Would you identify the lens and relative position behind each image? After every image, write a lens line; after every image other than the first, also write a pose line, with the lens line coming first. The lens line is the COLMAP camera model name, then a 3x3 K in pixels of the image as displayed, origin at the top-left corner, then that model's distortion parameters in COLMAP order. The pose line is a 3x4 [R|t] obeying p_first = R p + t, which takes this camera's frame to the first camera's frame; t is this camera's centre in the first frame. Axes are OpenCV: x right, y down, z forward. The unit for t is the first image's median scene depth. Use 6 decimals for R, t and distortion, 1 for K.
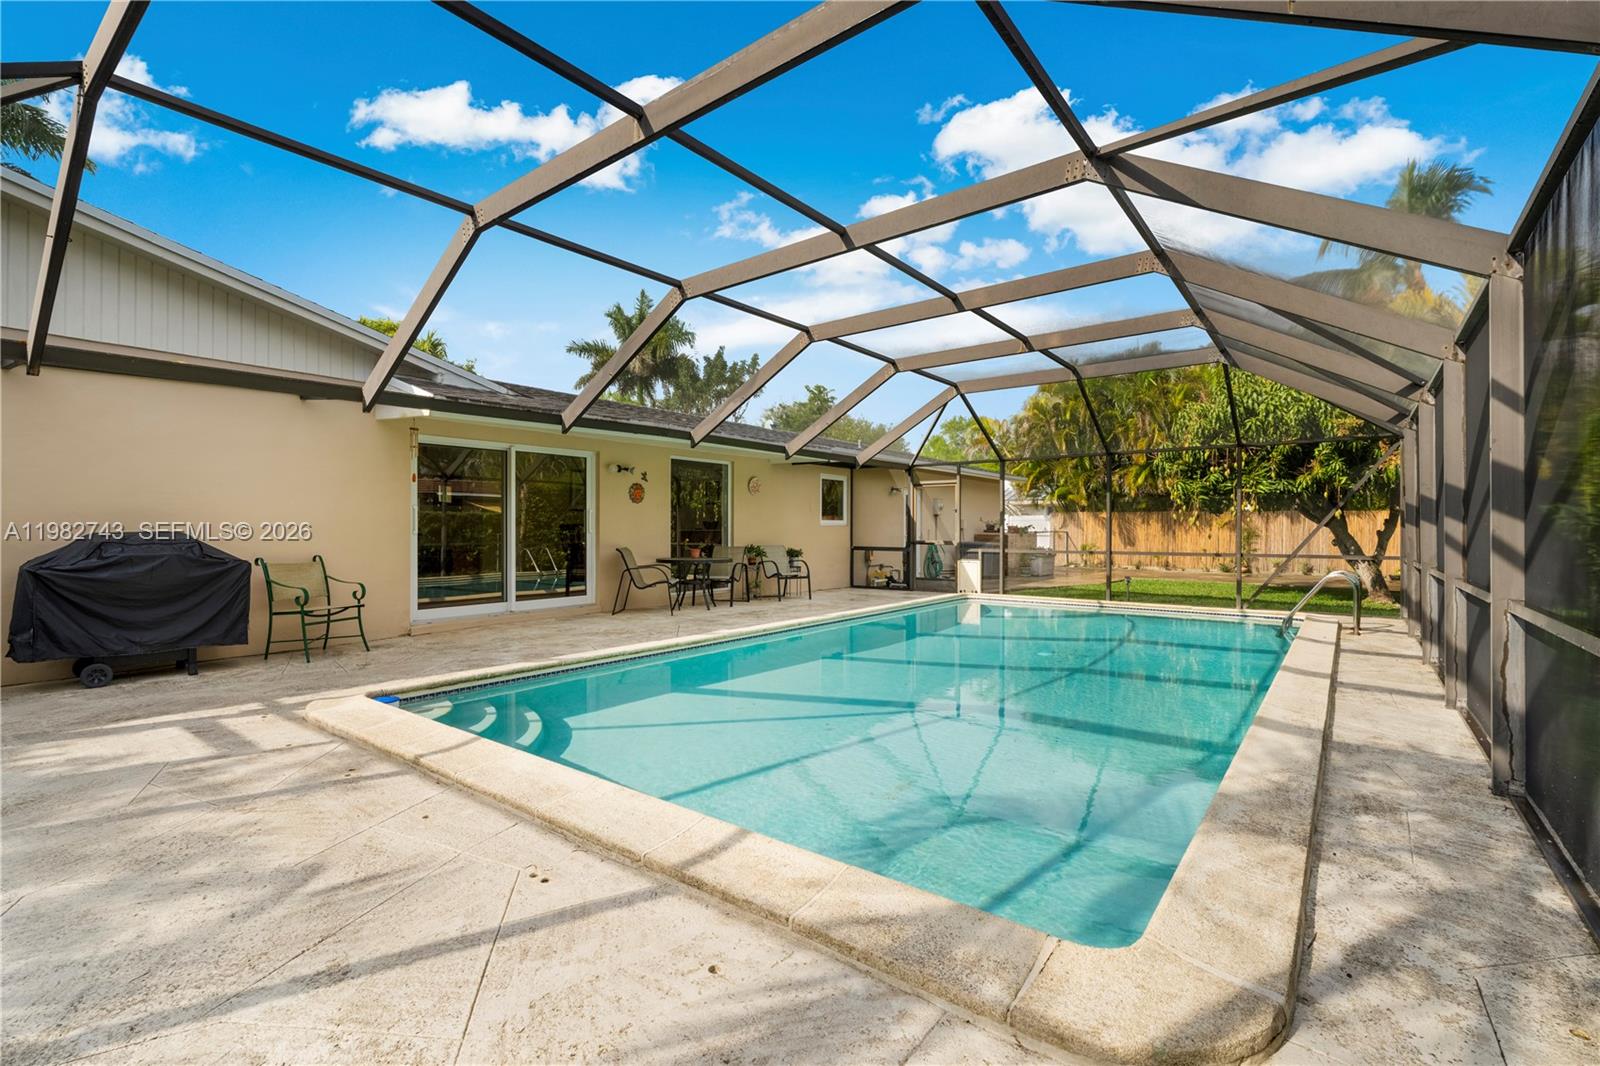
lens RADIAL K [[719.8, 0, 795.9], [0, 719.8, 522.5], [0, 0, 1]] dist [0.001283, -0.000089]
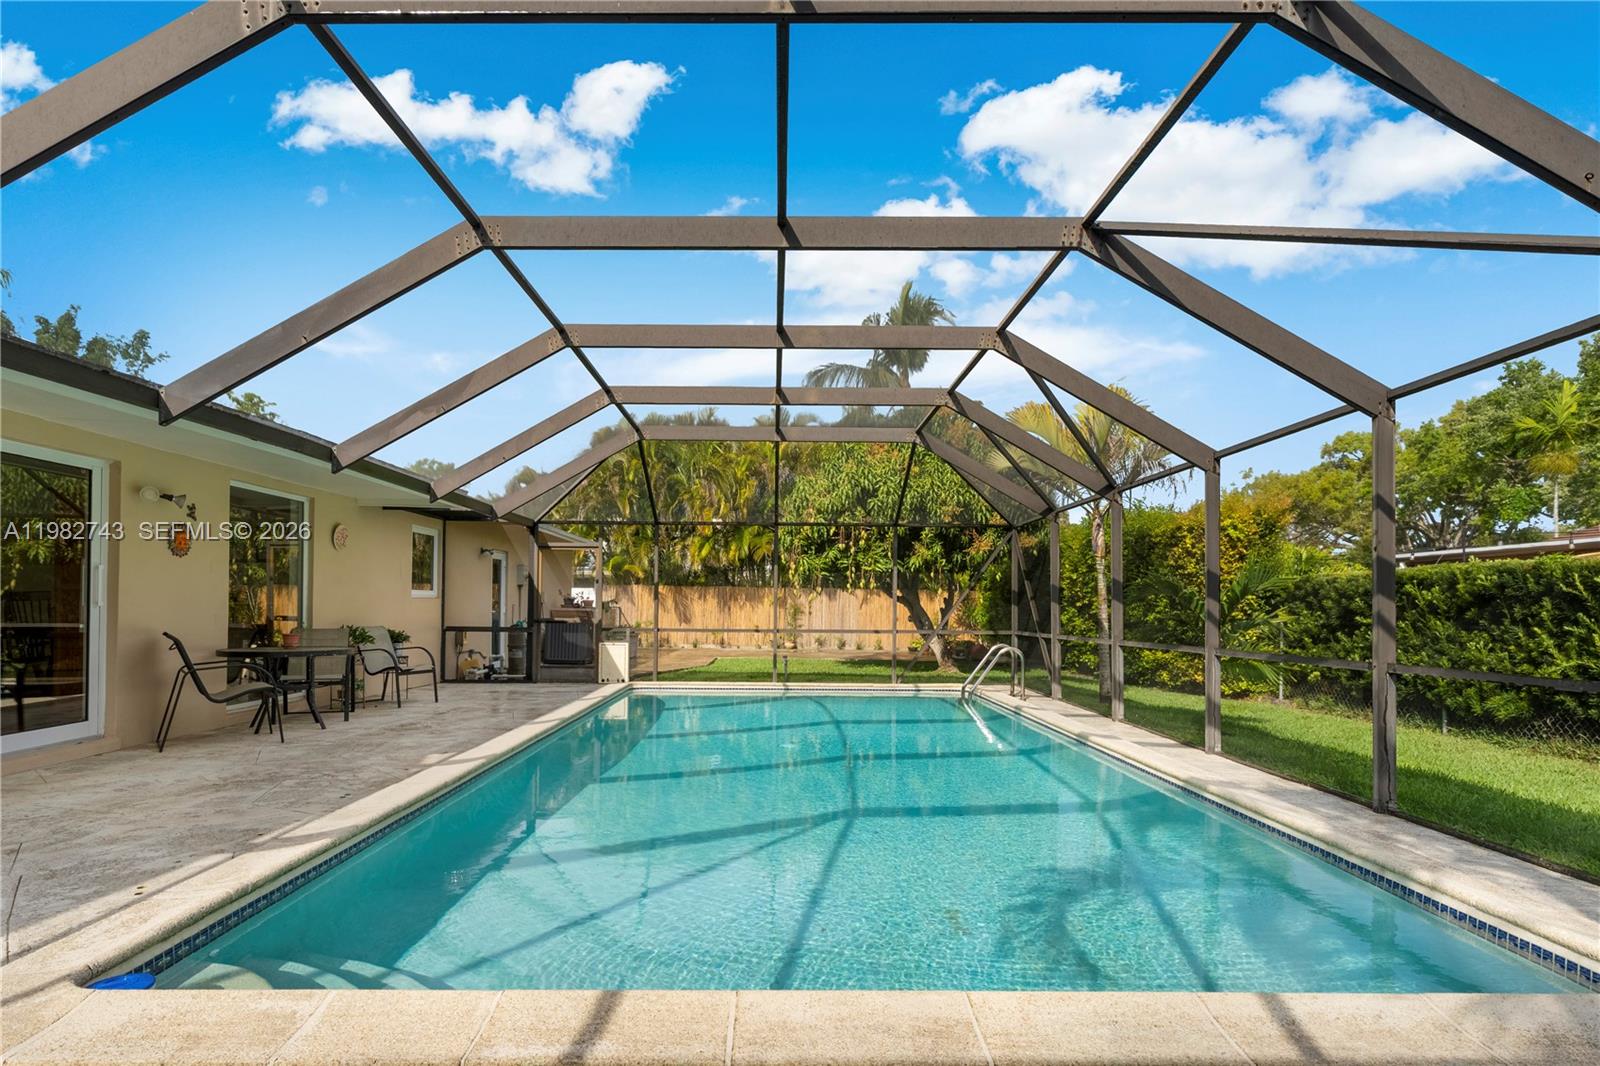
lens RADIAL K [[846.2, 0, 798.0], [0, 846.2, 590.3], [0, 0, 1]] dist [-0.003578, -0.000784]
pose [[0.778928, 0.017213, 0.626878, -0.190203], [-0.013428, 0.999852, -0.010768, 0.000906], [-0.626970, -0.000030, 0.779043, 0.109364]]
